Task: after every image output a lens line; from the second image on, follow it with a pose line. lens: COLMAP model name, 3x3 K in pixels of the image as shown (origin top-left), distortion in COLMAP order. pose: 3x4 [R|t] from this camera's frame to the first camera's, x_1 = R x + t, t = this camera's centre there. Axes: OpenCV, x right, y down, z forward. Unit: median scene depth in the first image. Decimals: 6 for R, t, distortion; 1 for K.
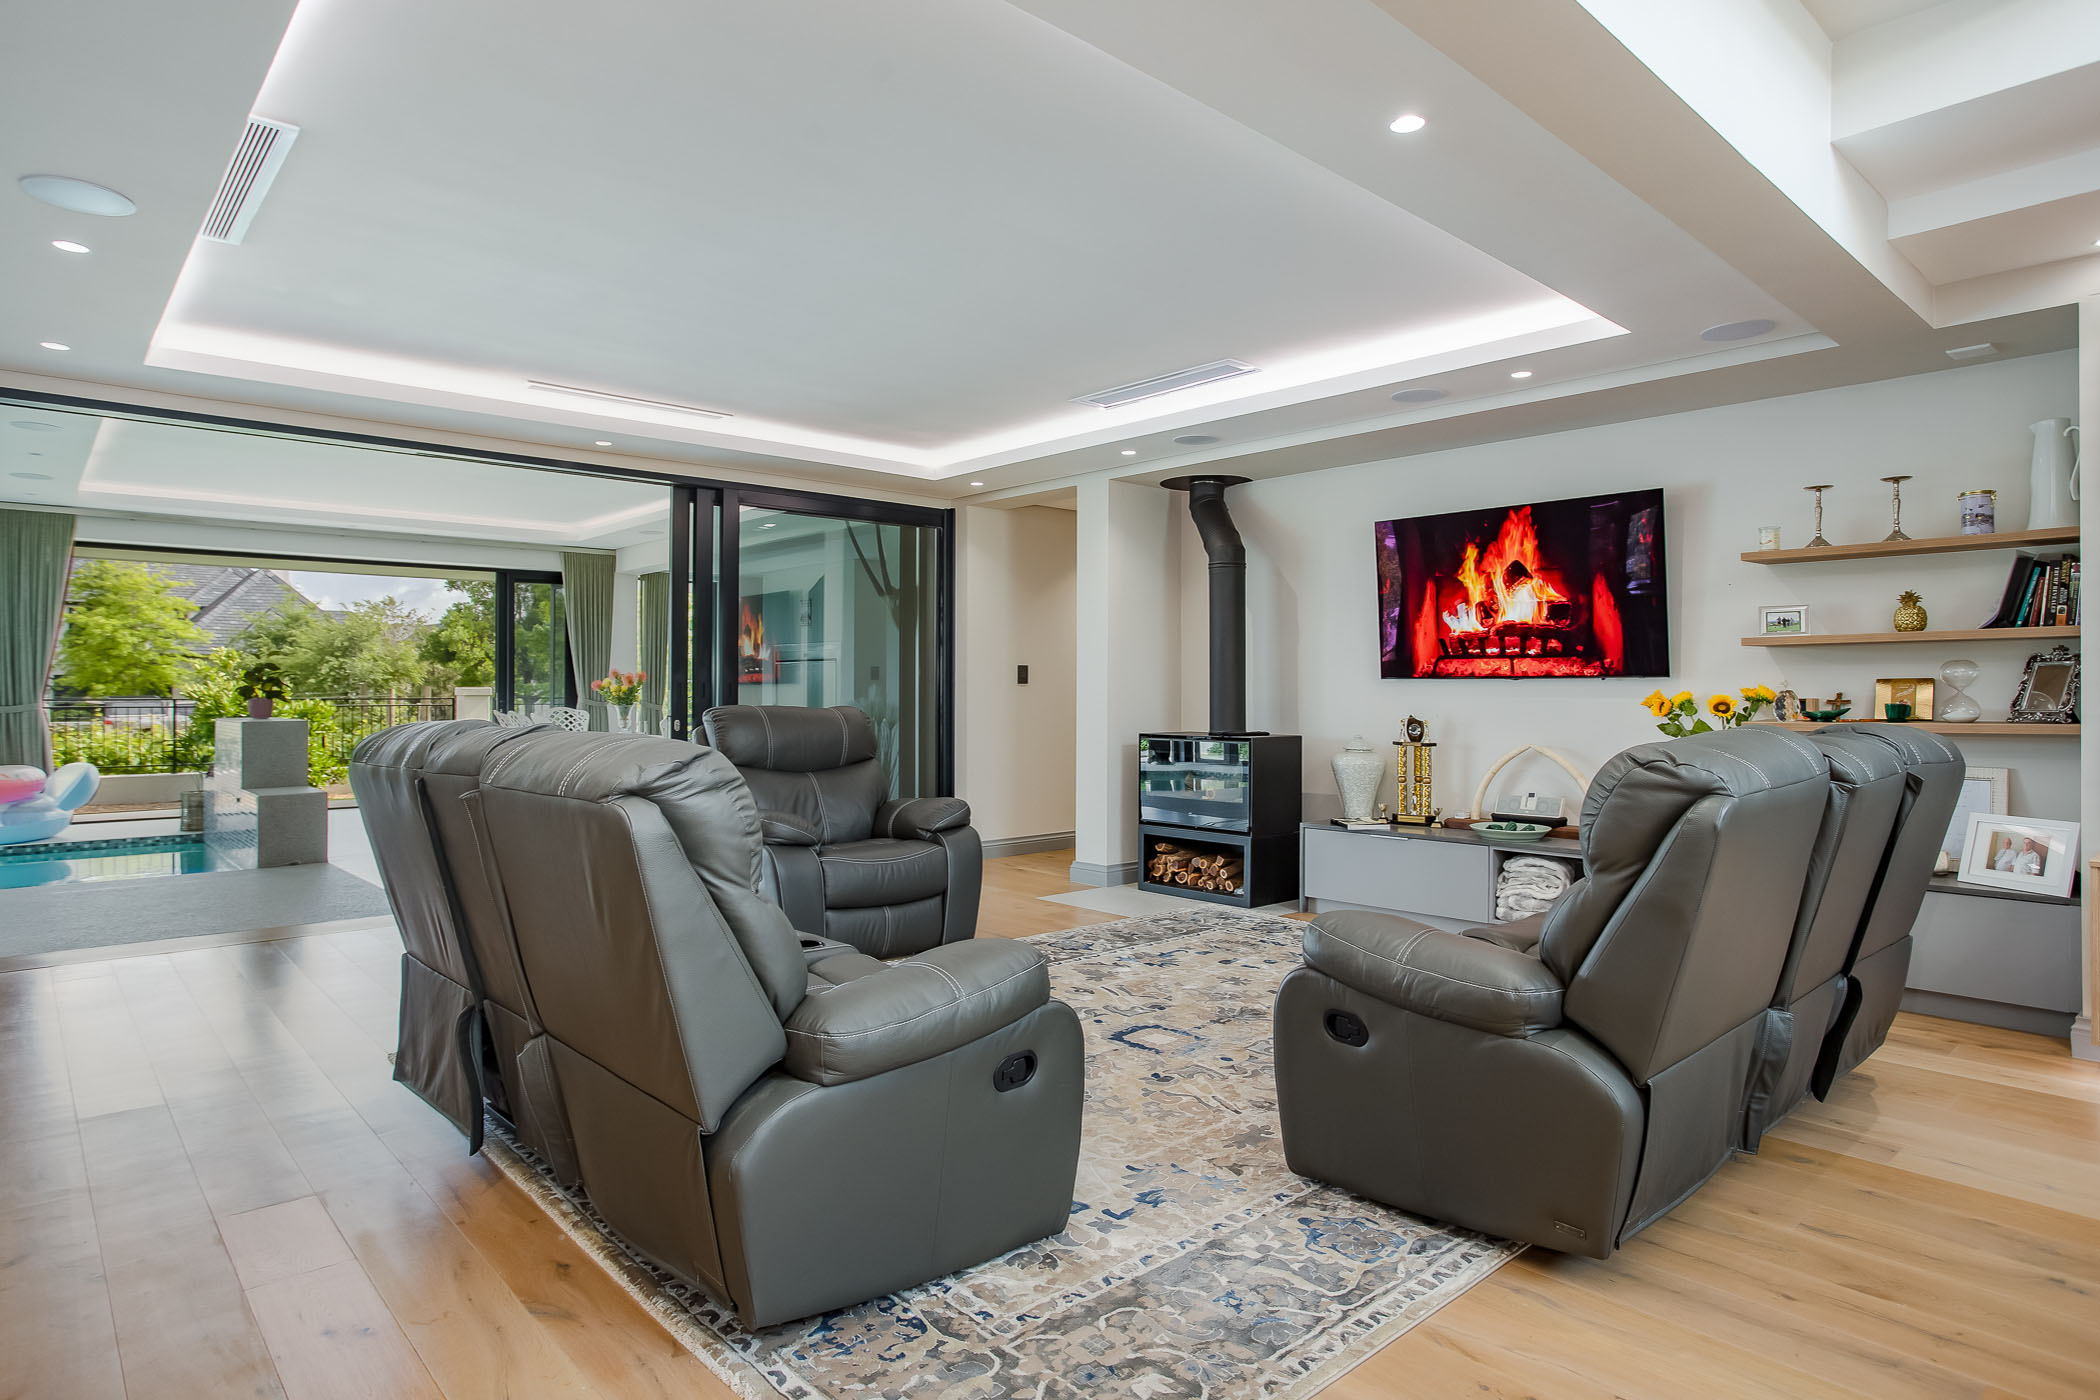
lens RADIAL K [[1176.8, 0, 1043.7], [0, 1176.8, 705.6], [0, 0, 1]] dist [-0.035275, 0.003648]
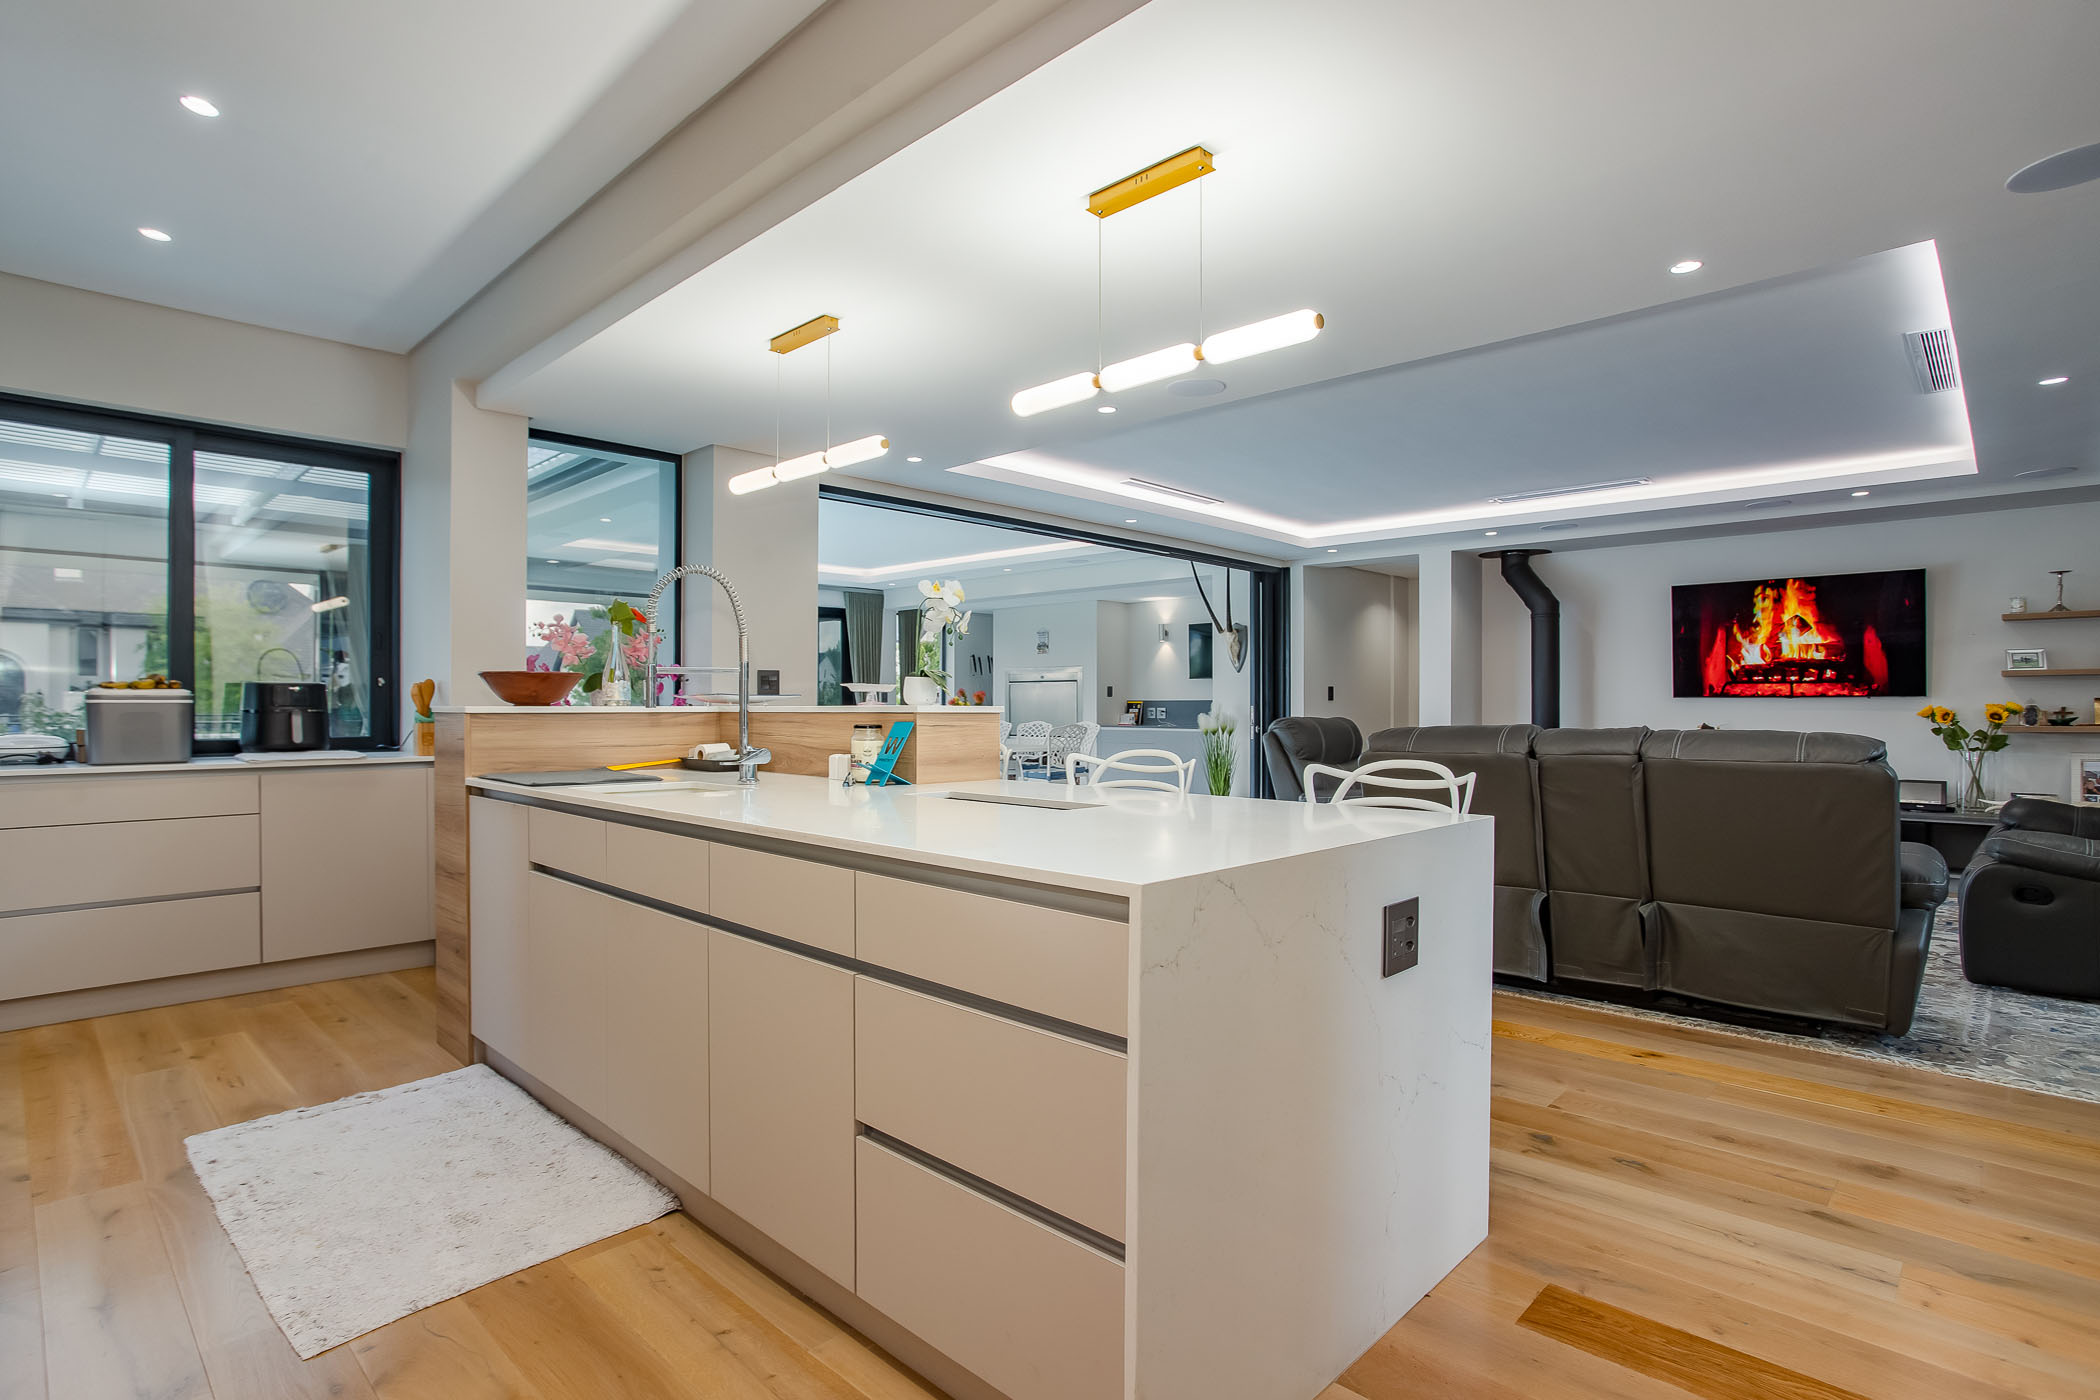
lens RADIAL K [[1058.9, 0, 1046.1], [0, 1058.9, 703.1], [0, 0, 1]] dist [-0.022667, 0.002297]
pose [[0.997674, 0.000365, 0.068164, -0.564775], [0.000781, 0.999859, -0.016777, 0.004218], [-0.068160, 0.016792, 0.997533, -0.200929]]
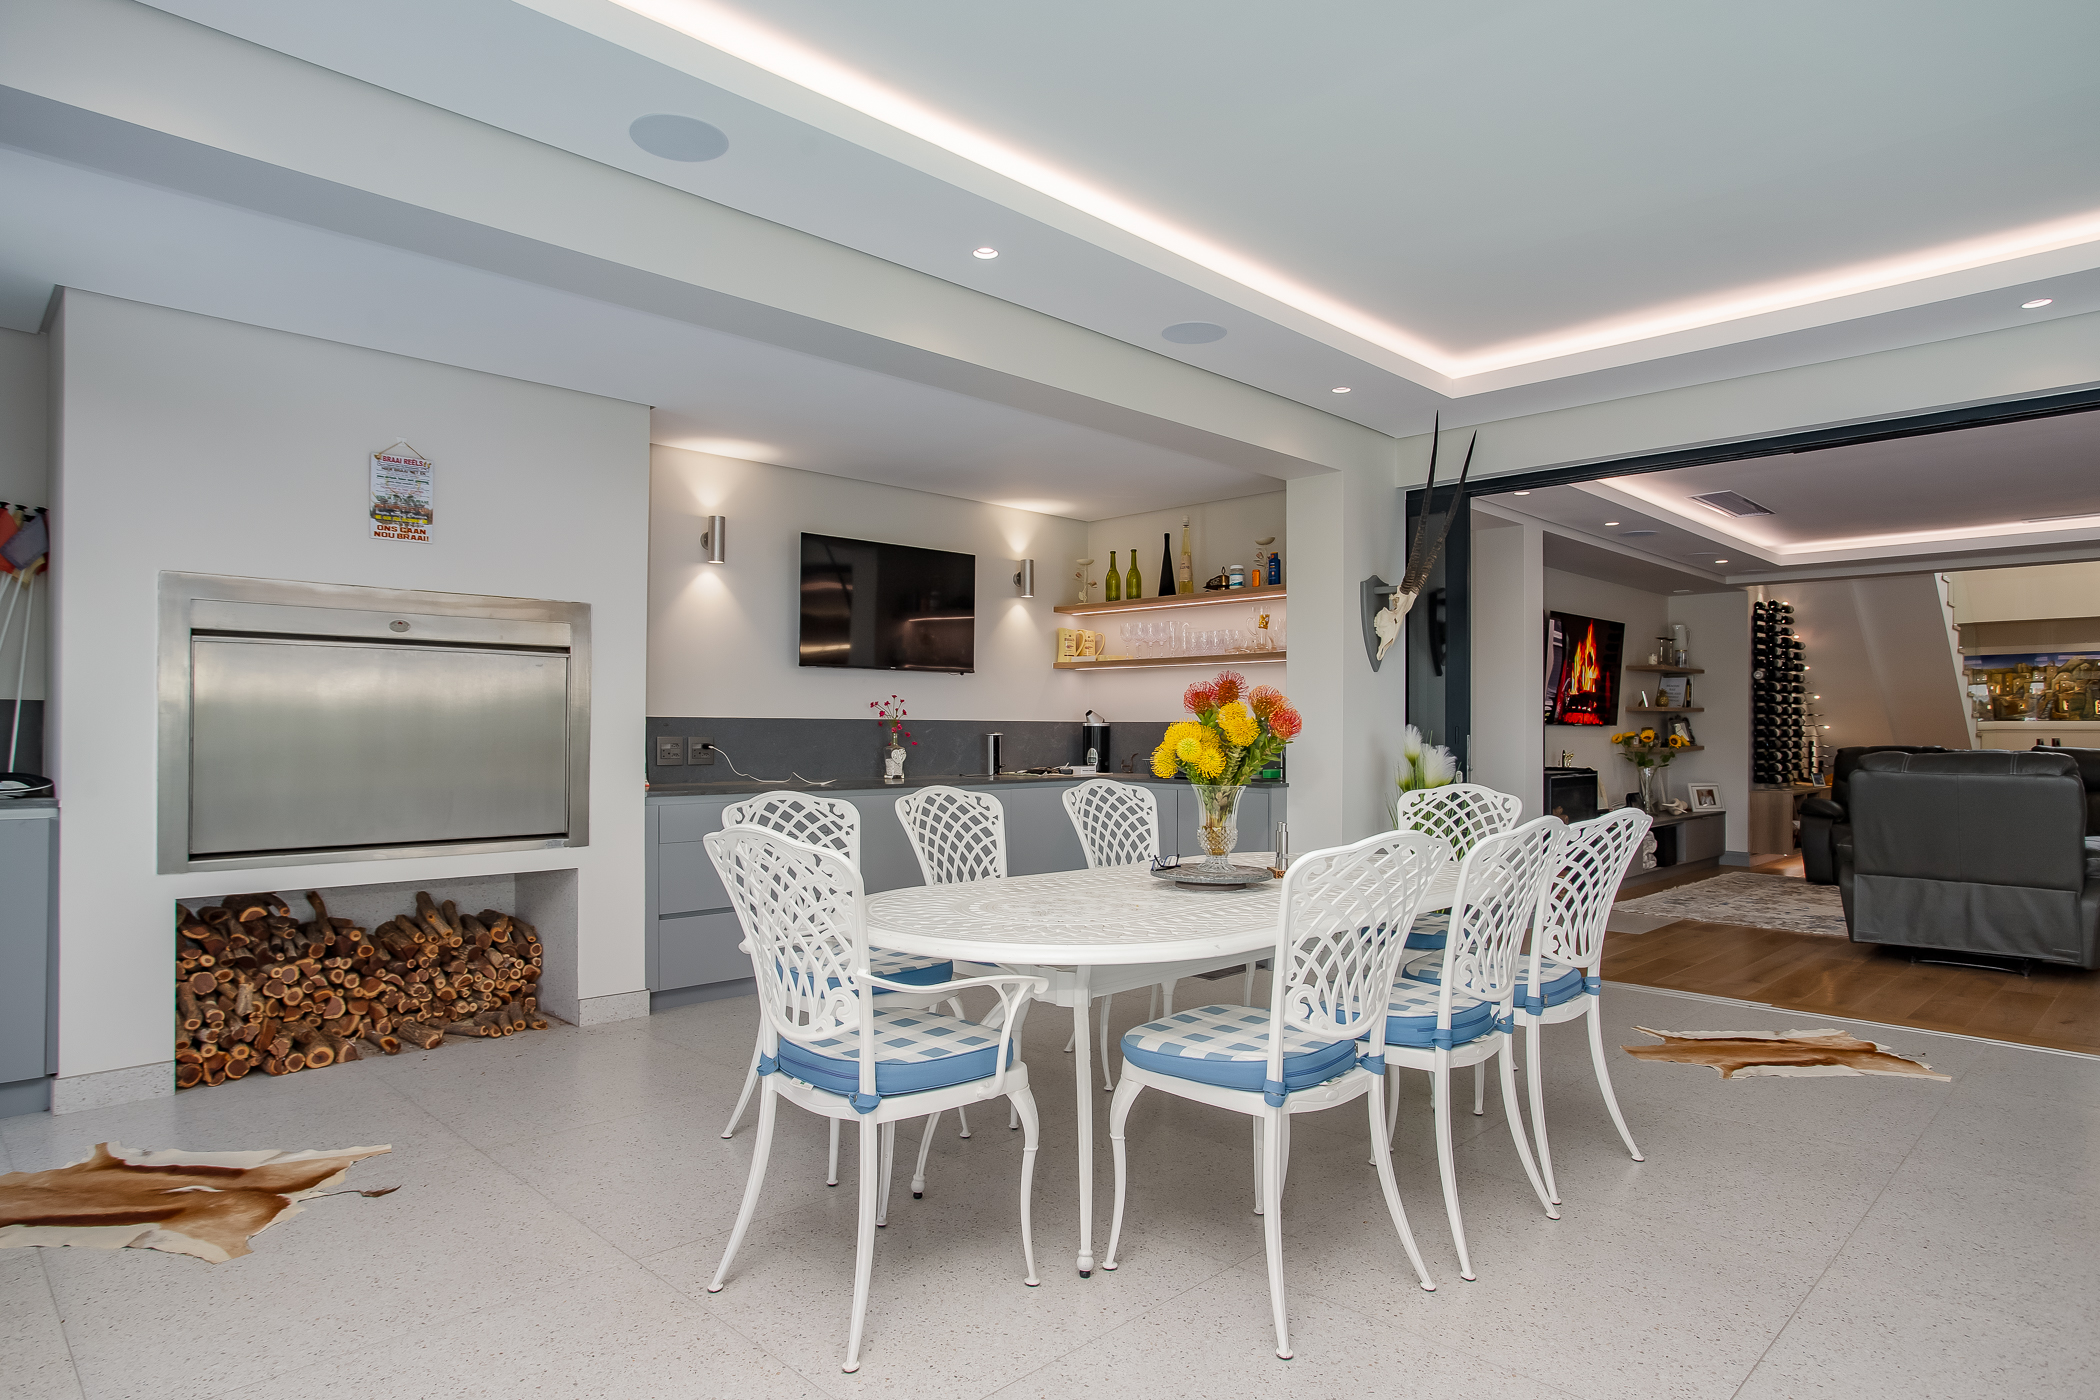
lens RADIAL K [[1176.8, 0, 1045.9], [0, 1176.8, 704.0], [0, 0, 1]] dist [-0.035275, 0.003648]
pose [[-0.044355, 0.006910, 0.998992, -1.049957], [0.005651, 0.999962, -0.006666, -0.044623], [-0.999000, 0.005350, -0.044392, 1.686632]]
